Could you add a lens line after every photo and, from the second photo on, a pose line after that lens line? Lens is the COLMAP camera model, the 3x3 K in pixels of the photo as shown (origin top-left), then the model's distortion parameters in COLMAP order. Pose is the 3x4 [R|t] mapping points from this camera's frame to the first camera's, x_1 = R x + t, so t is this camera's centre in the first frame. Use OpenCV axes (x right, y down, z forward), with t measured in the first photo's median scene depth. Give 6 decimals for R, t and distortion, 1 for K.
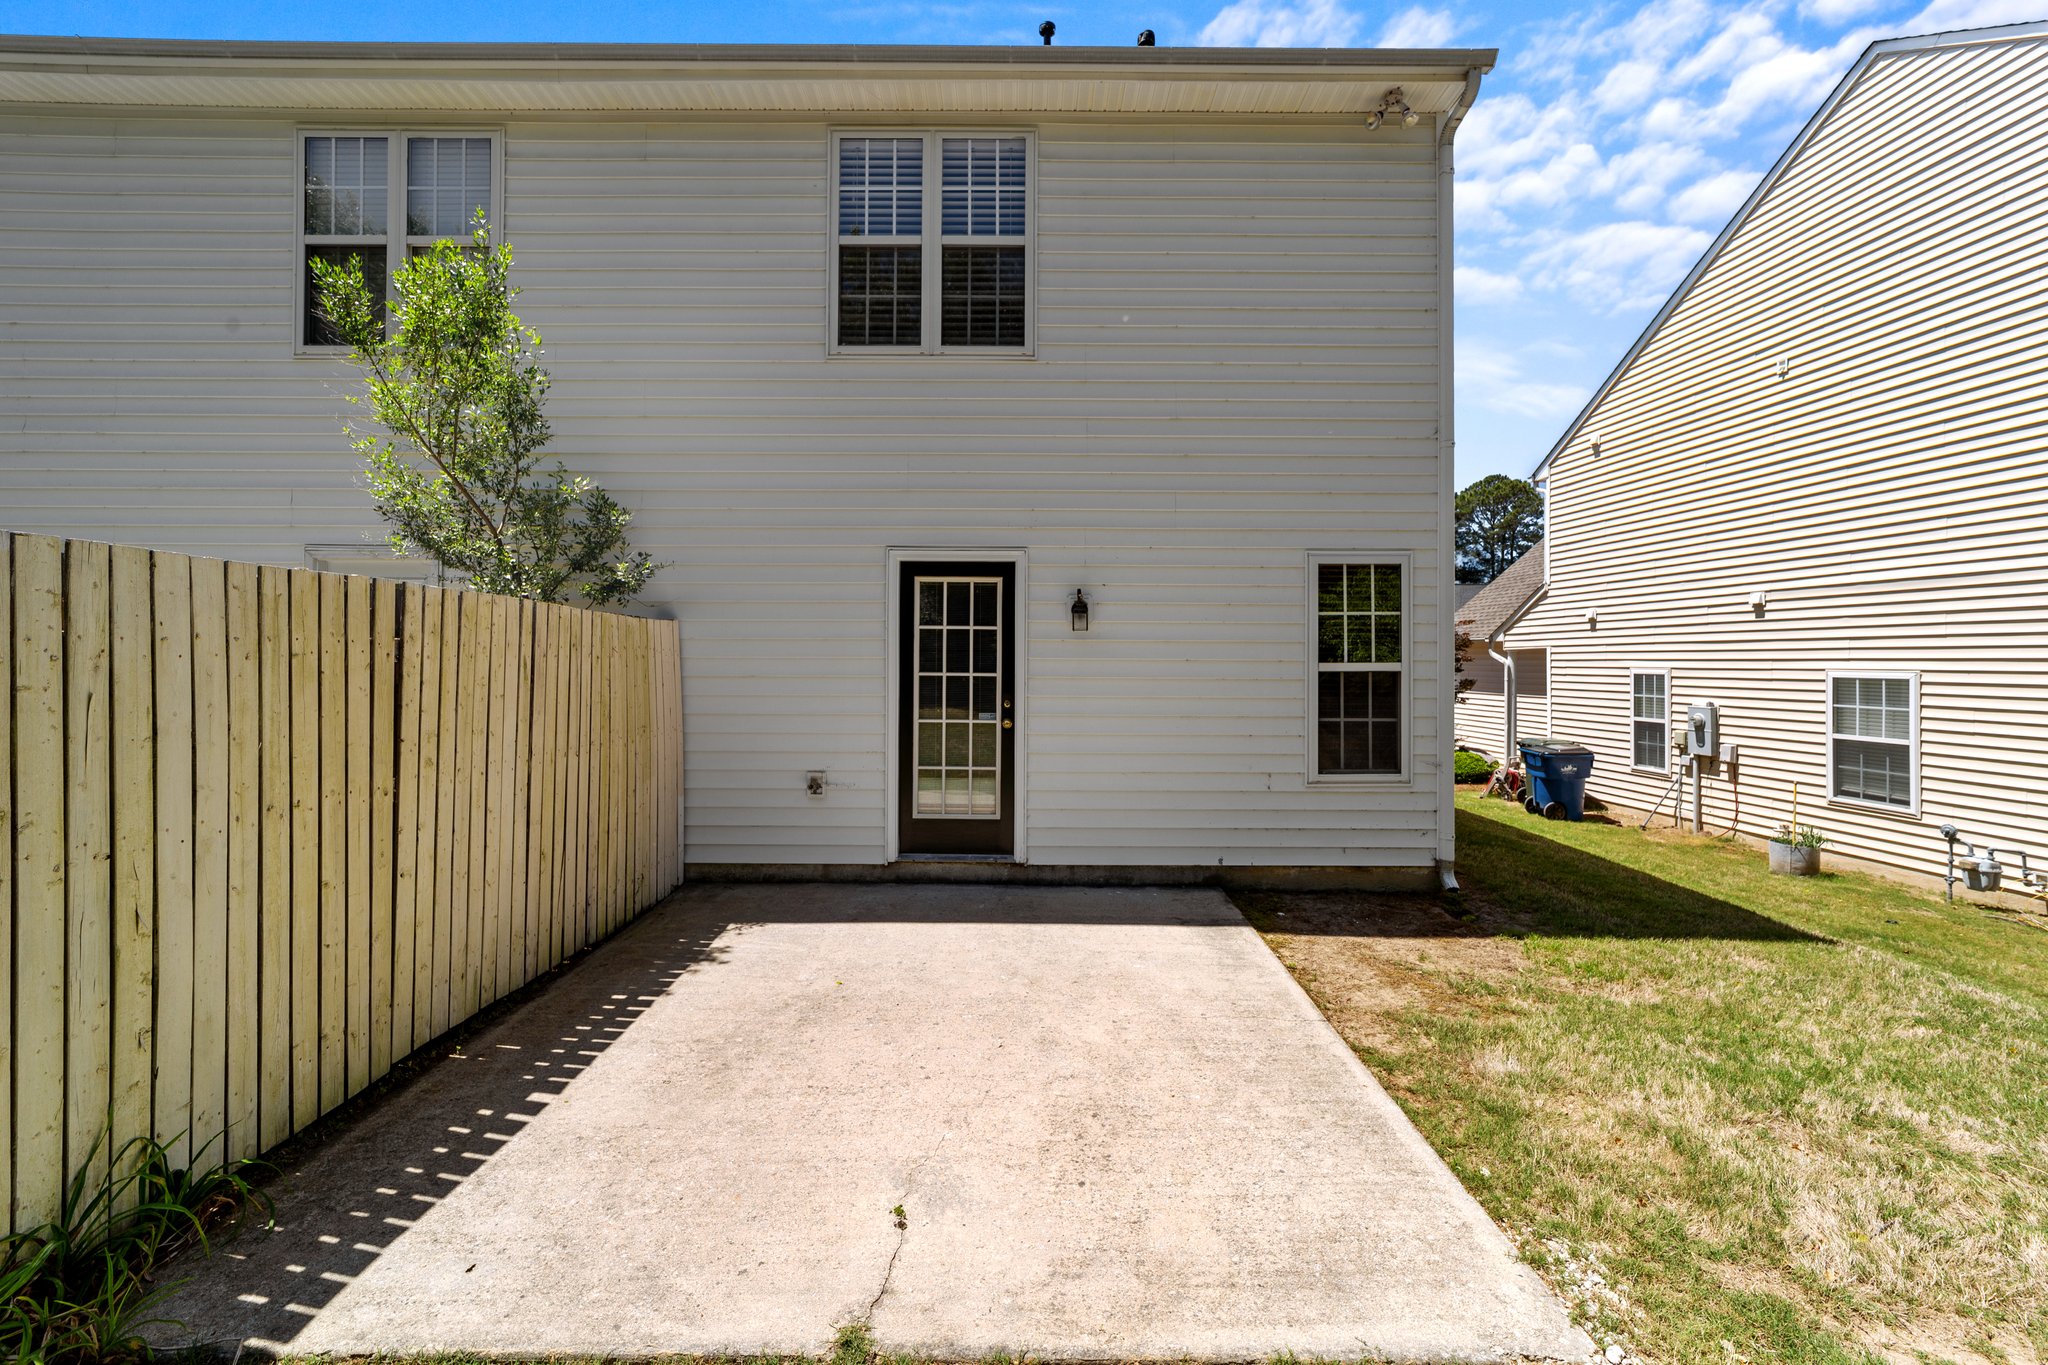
lens RADIAL K [[857.4, 0, 1015.6], [0, 857.4, 640.1], [0, 0, 1]] dist [-0.016382, 0.009845]
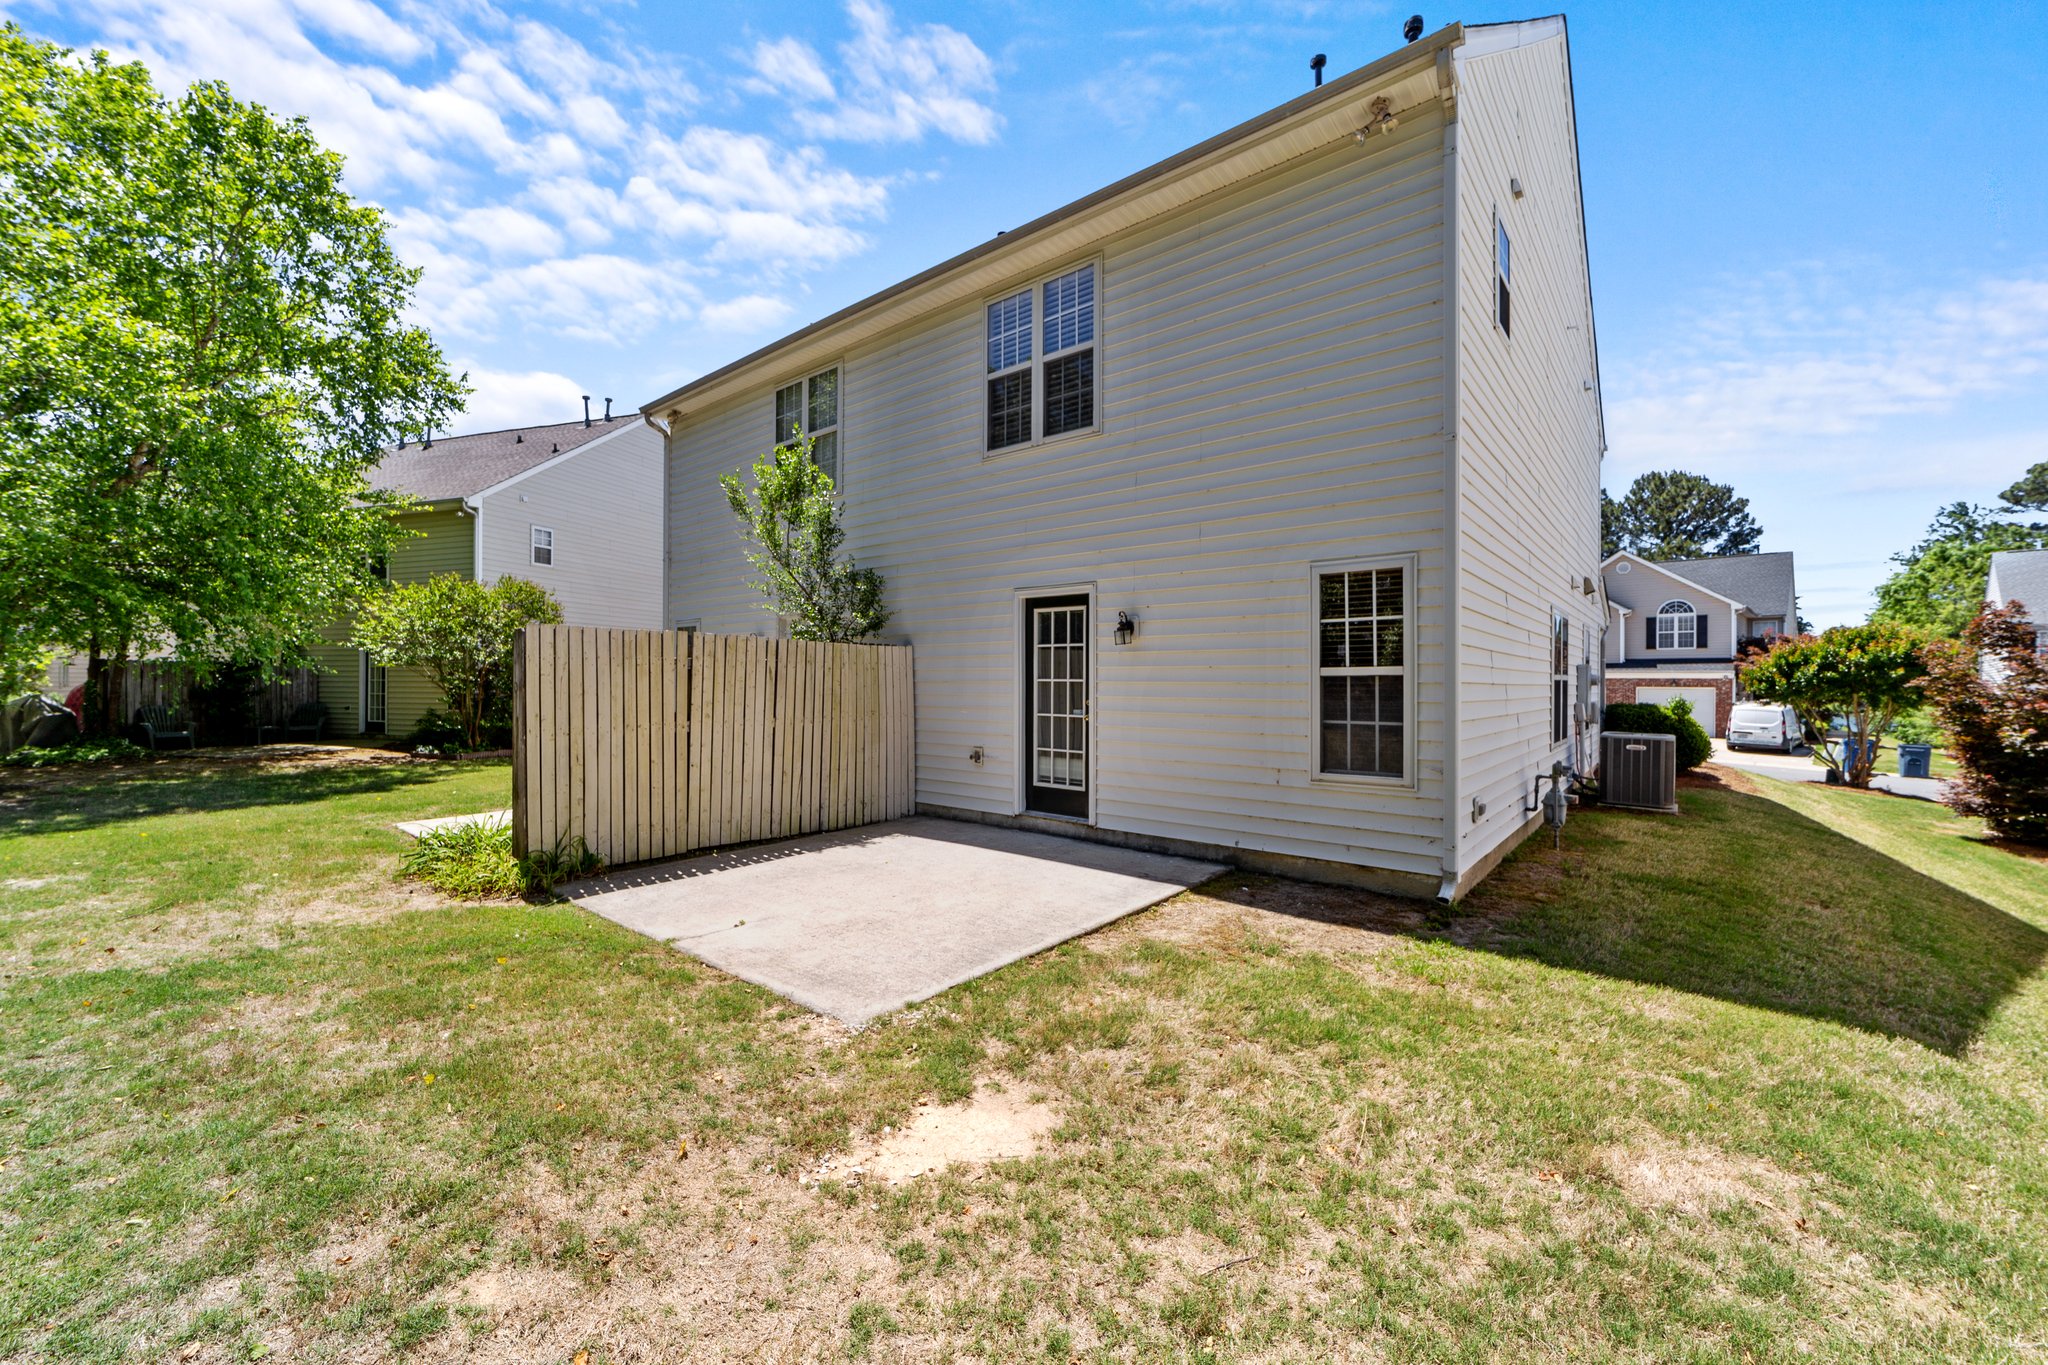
lens RADIAL K [[853.9, 0, 979.4], [0, 853.9, 668.2], [0, 0, 1]] dist [-0.015300, 0.000000]
pose [[0.730830, -0.014406, -0.682408, 0.764082], [0.014237, 0.999881, -0.005861, 0.027555], [0.682412, -0.005432, 0.730948, -0.058332]]
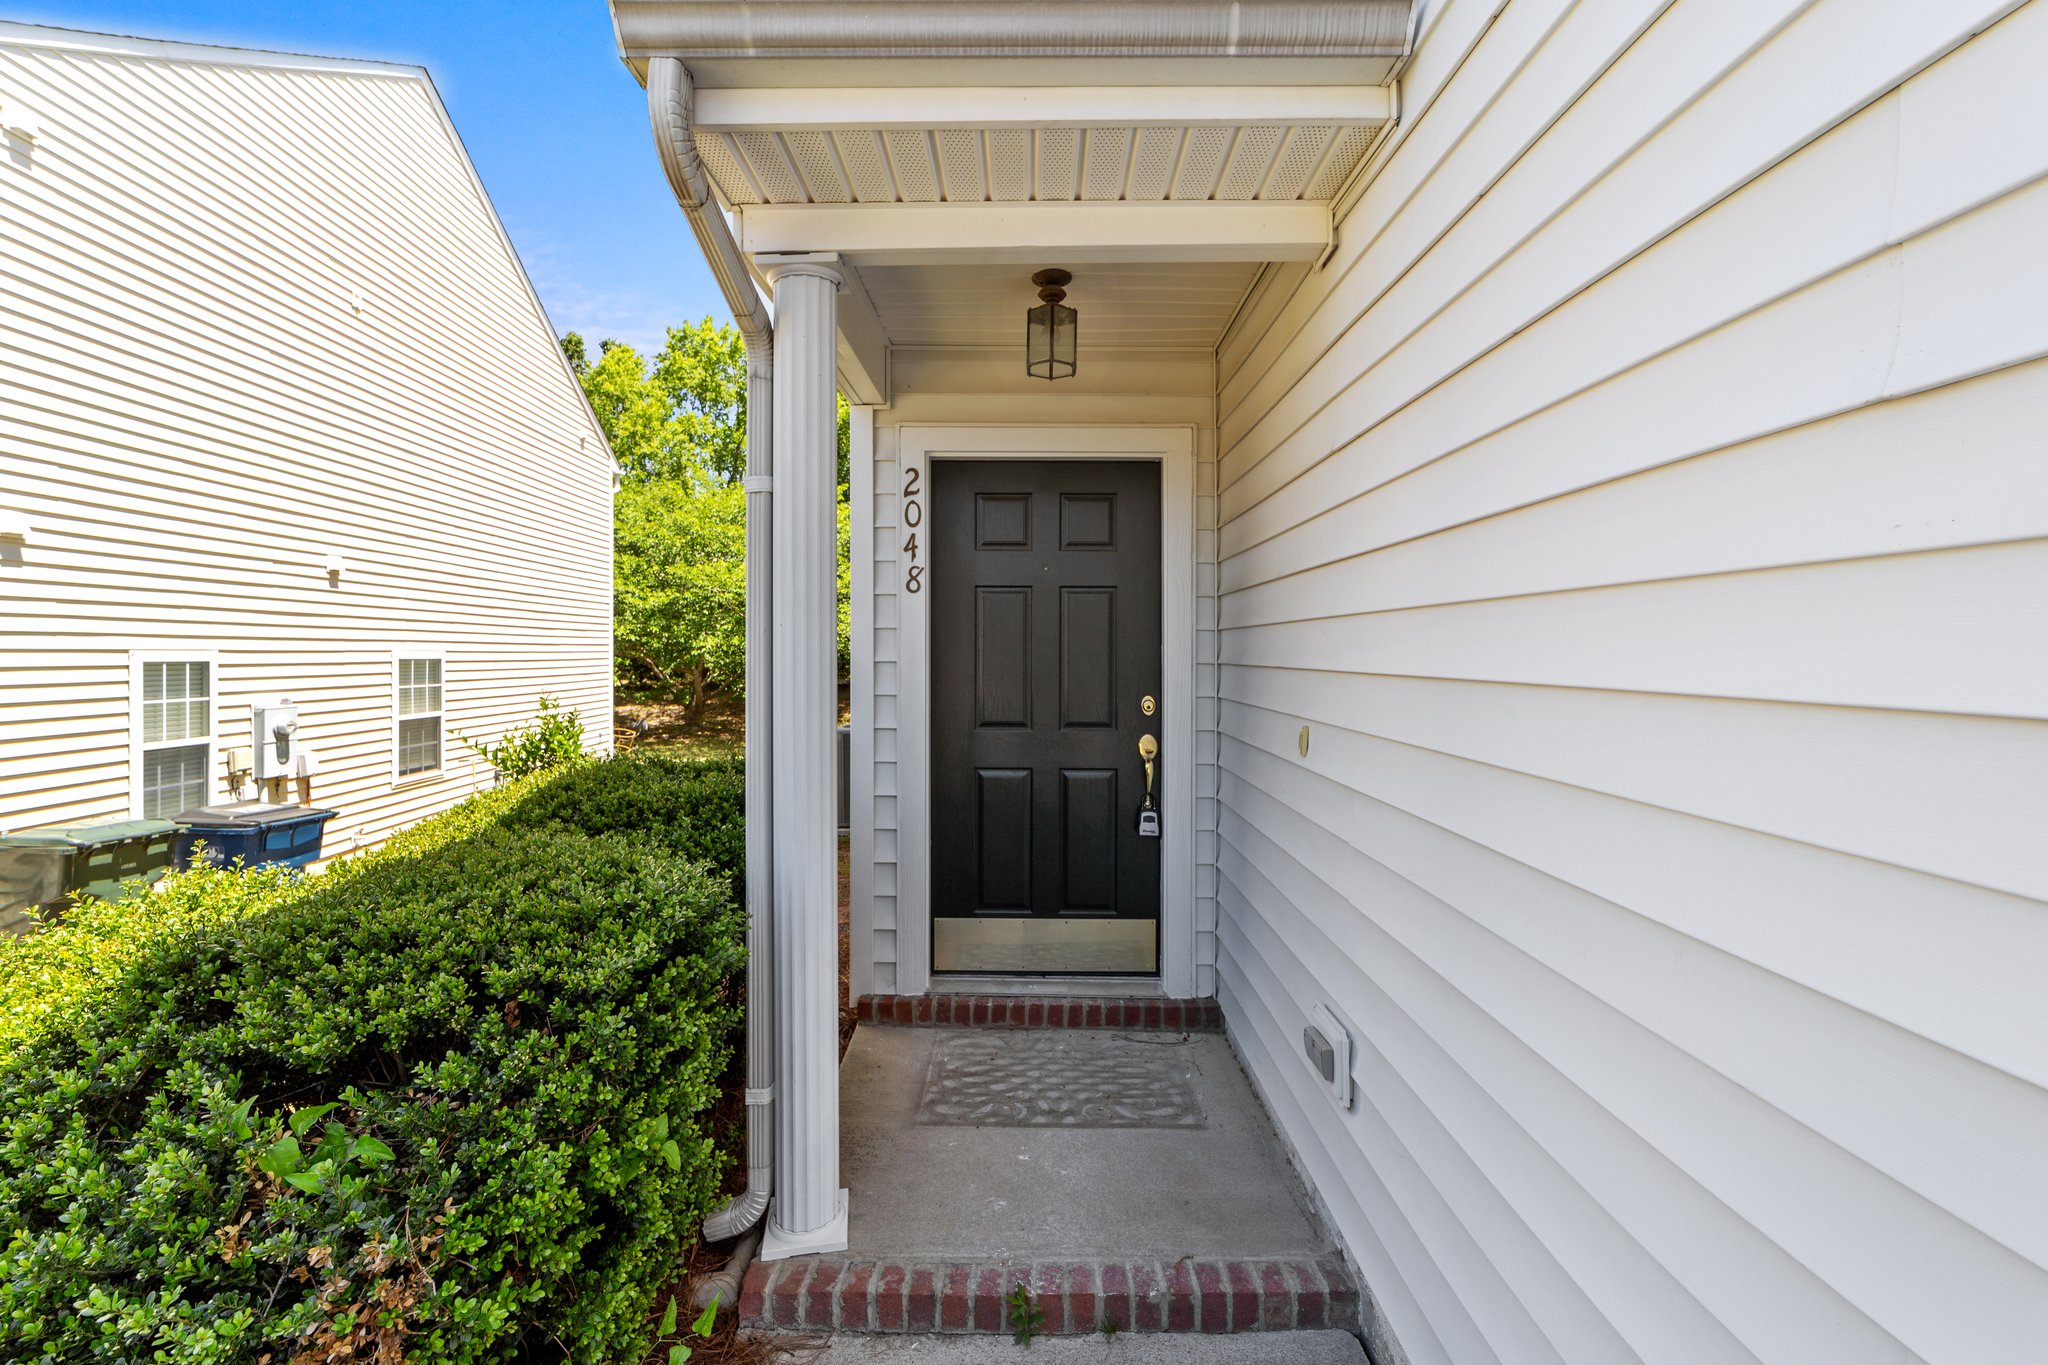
lens RADIAL K [[857.4, 0, 1015.6], [0, 857.4, 640.1], [0, 0, 1]] dist [-0.016382, 0.009845]
pose [[-0.999964, -0.005845, 0.006137, 0.395966], [-0.006074, 0.999262, -0.037935, 0.090744], [-0.005911, -0.037971, -0.999261, 3.243931]]
